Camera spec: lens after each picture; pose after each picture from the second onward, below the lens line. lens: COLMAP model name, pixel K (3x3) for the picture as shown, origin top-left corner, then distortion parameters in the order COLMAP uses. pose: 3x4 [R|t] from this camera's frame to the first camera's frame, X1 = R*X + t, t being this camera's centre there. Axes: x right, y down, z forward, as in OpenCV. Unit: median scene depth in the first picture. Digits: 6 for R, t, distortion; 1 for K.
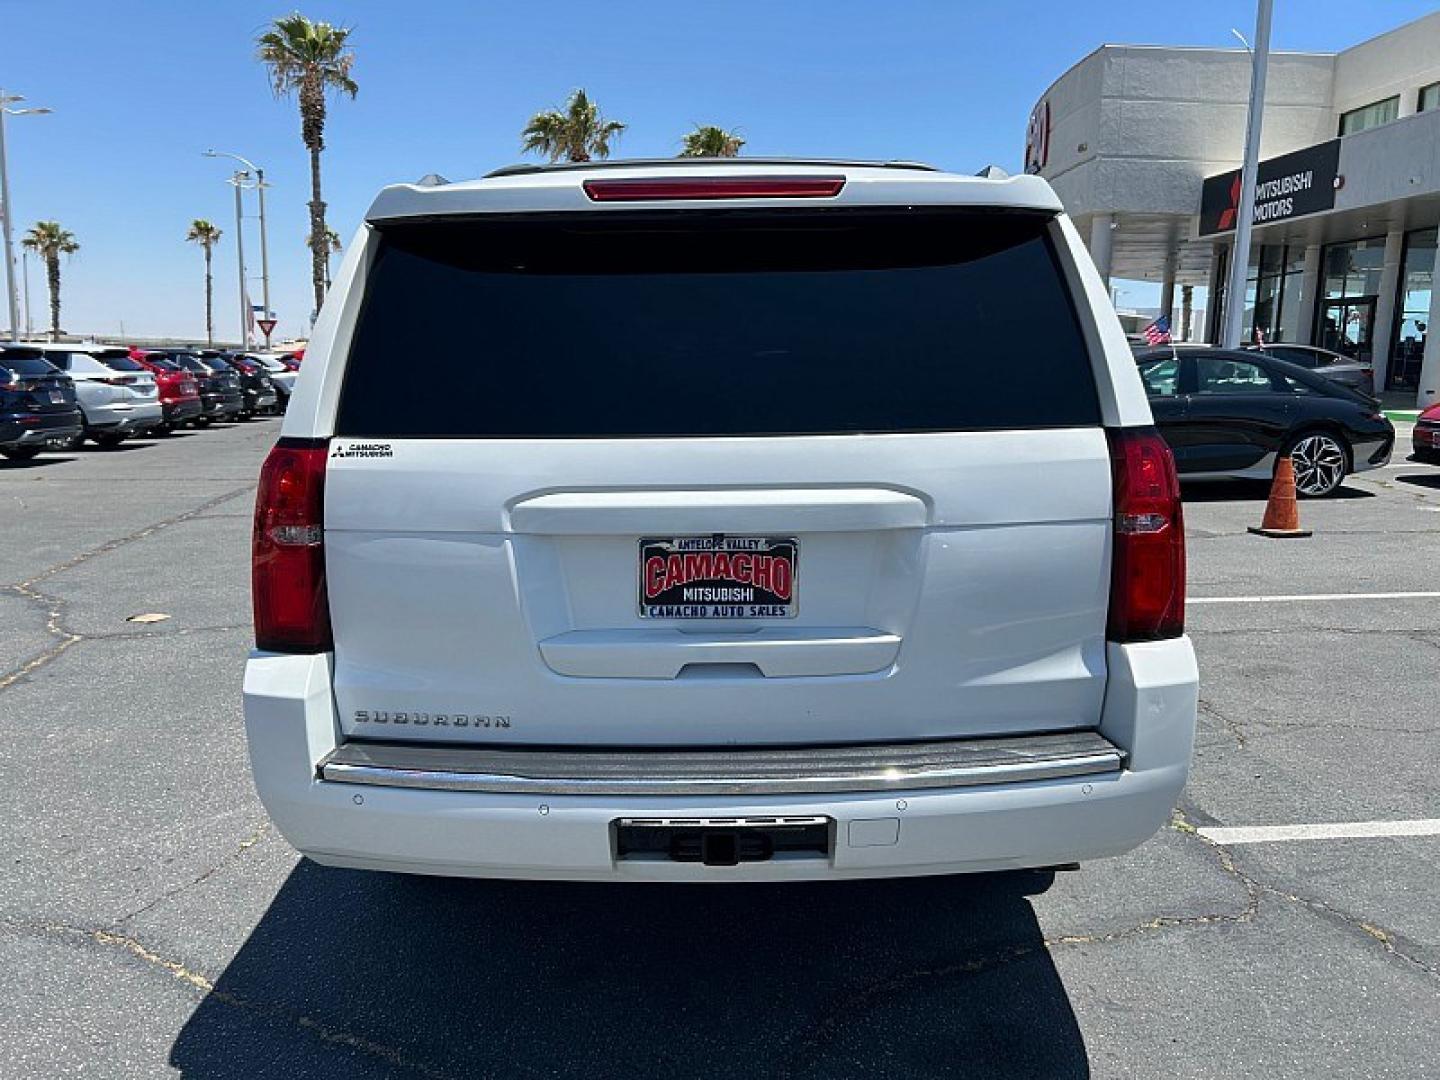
lens RADIAL K [[1101.6, 0, 720.0], [0, 1101.6, 540.0], [0, 0, 1]] dist [0.001482, 0.009388]
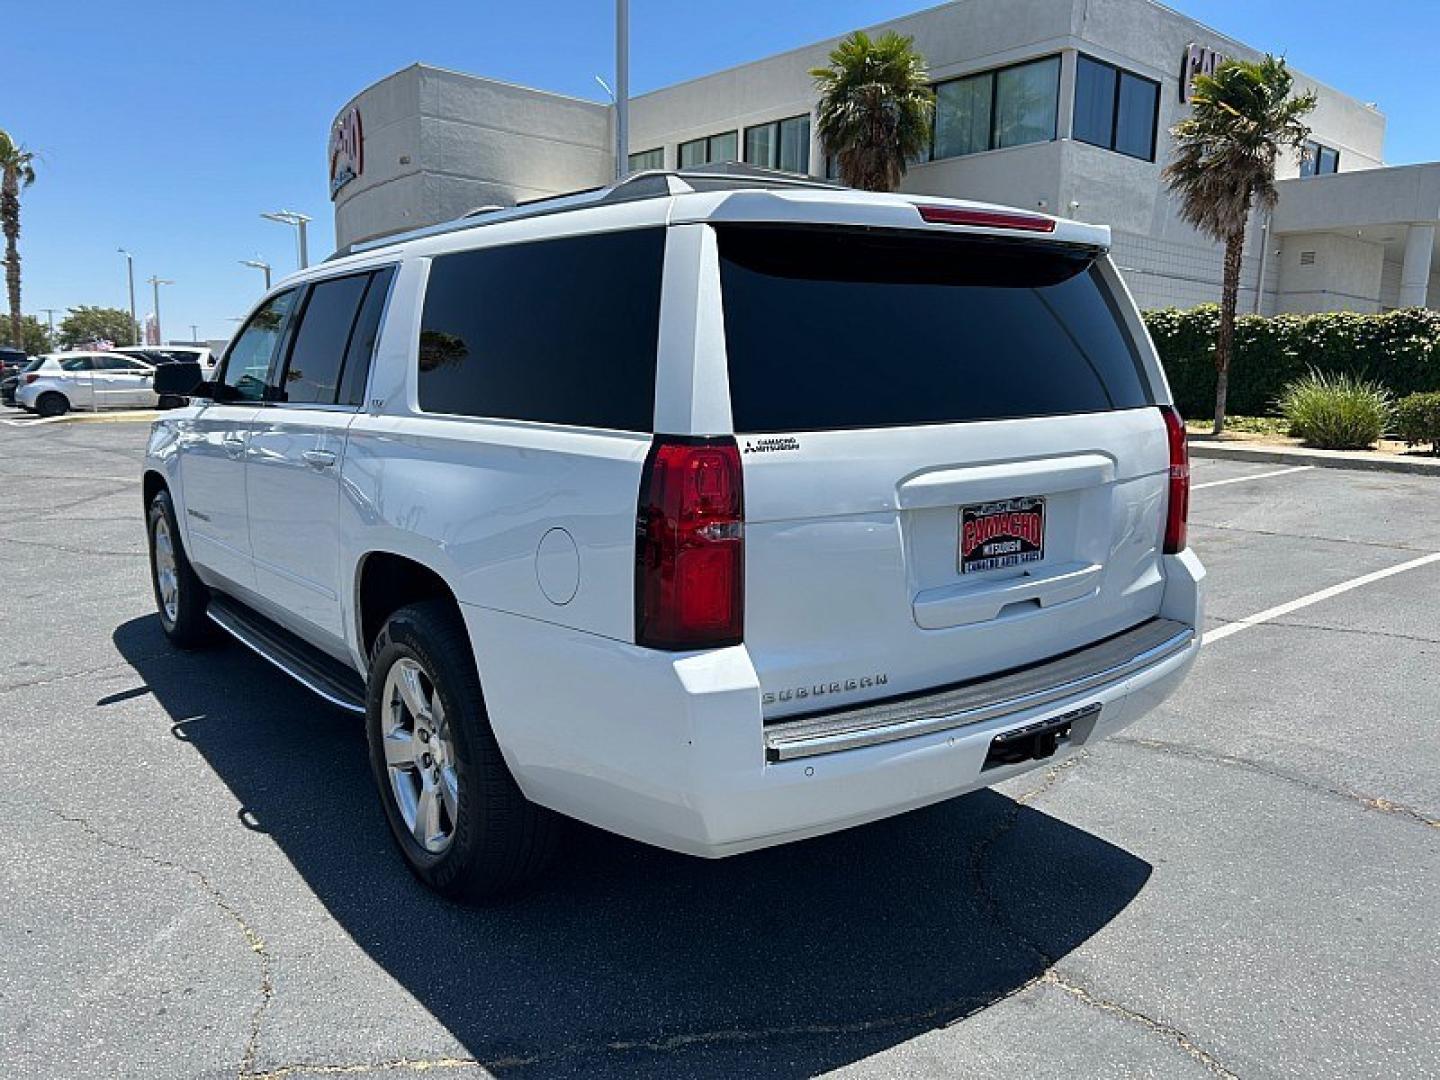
lens RADIAL K [[1064.4, 0, 779.8], [0, 1064.4, 543.7], [0, 0, 1]] dist [0.012096, 0.002458]
pose [[0.797115, -0.099803, 0.595523, -0.285238], [0.098924, 0.994505, 0.034258, -0.006657], [-0.595670, 0.031604, 0.802608, 0.056738]]
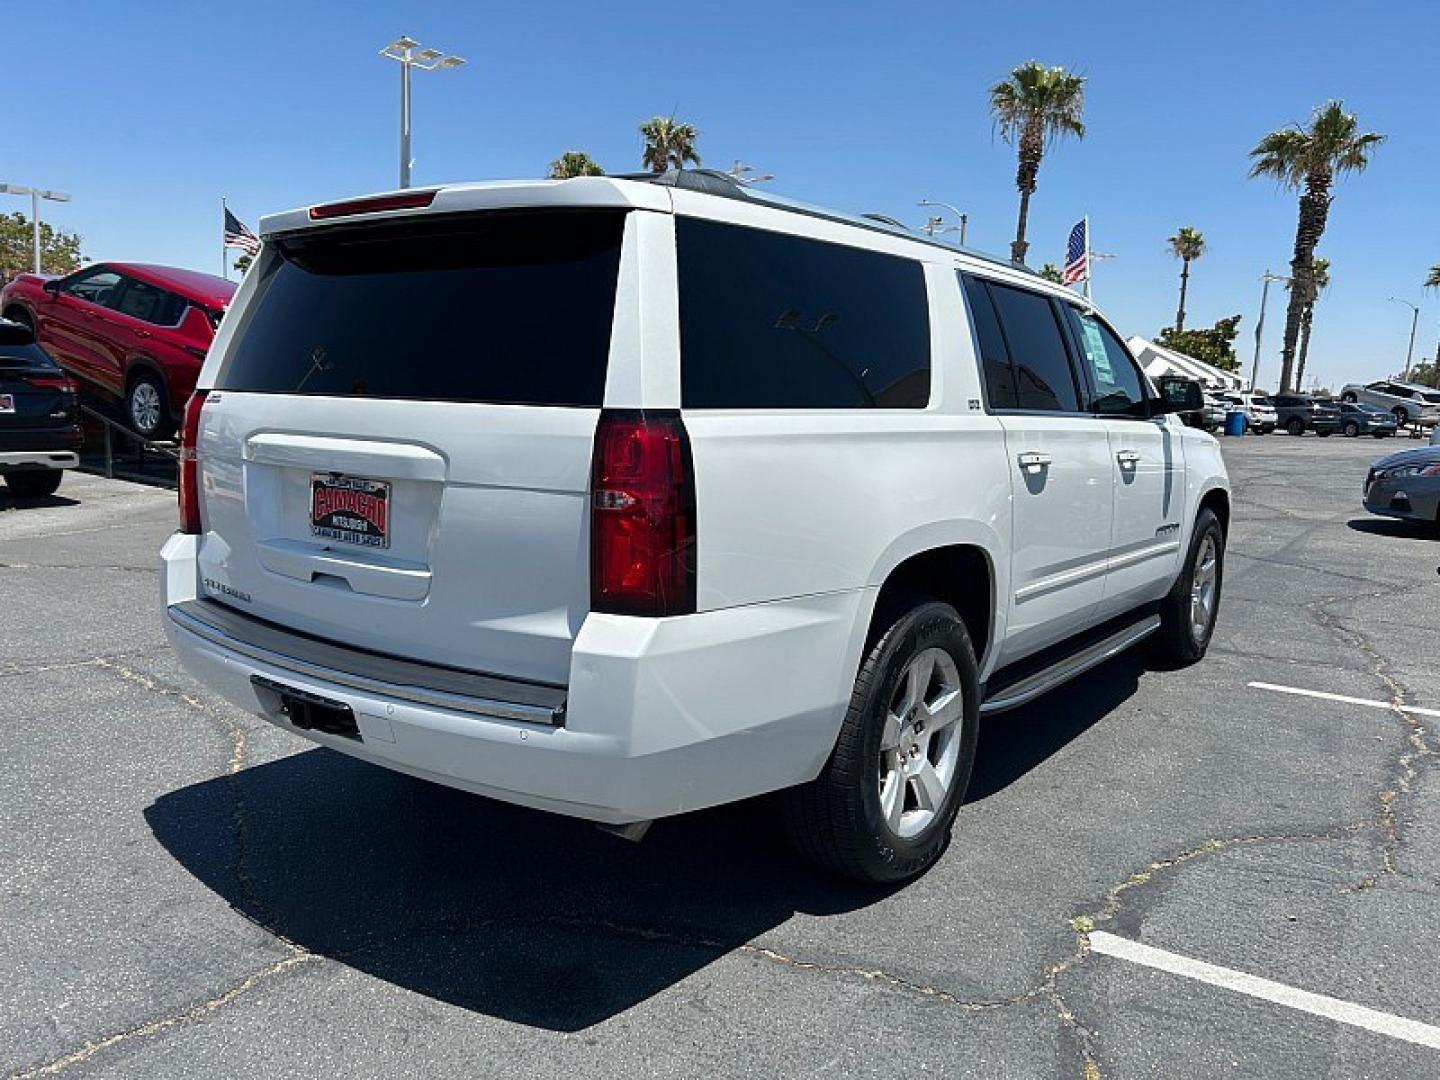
lens RADIAL K [[1101.6, 0, 720.0], [0, 1101.6, 540.0], [0, 0, 1]] dist [0.001482, 0.009388]
pose [[0.792879, 0.114433, -0.598538, 0.342703], [-0.134165, 0.990890, 0.011717, -0.001201], [0.594426, 0.071012, 0.801009, 0.072600]]
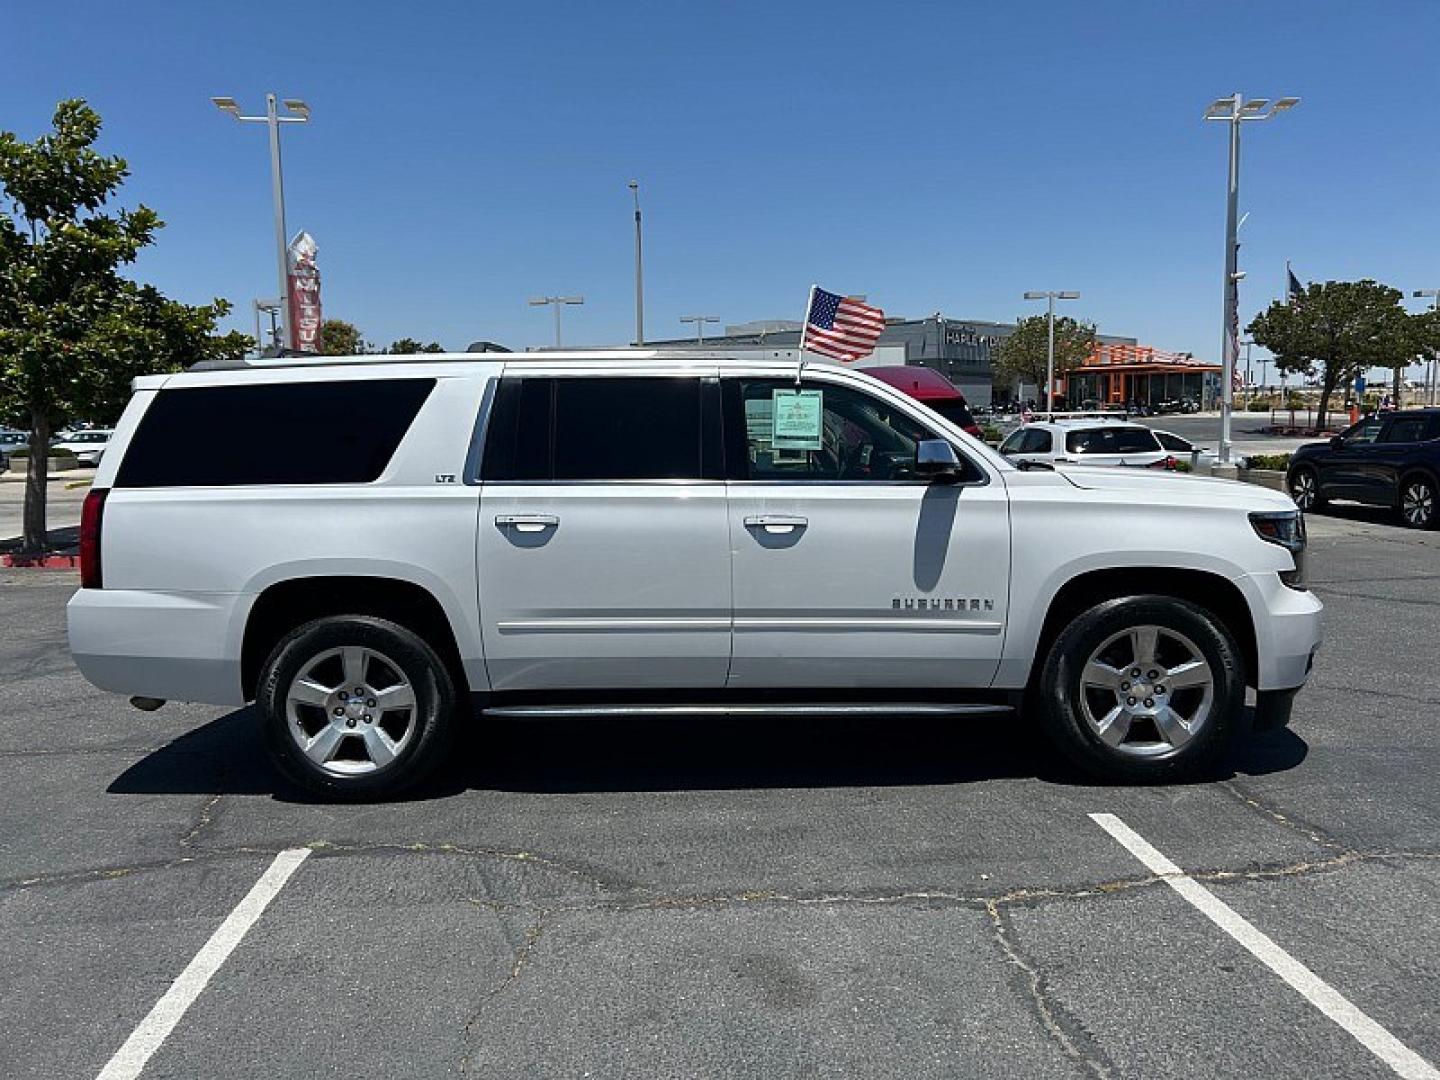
lens RADIAL K [[1114.3, 0, 716.7], [0, 1114.3, 534.2], [0, 0, 1]] dist [0.015522, -0.007644]
pose [[-0.045996, 0.085433, -0.995282, 0.806418], [-0.138901, 0.986110, 0.091065, -0.123434], [0.989238, 0.142434, -0.033491, 0.726742]]
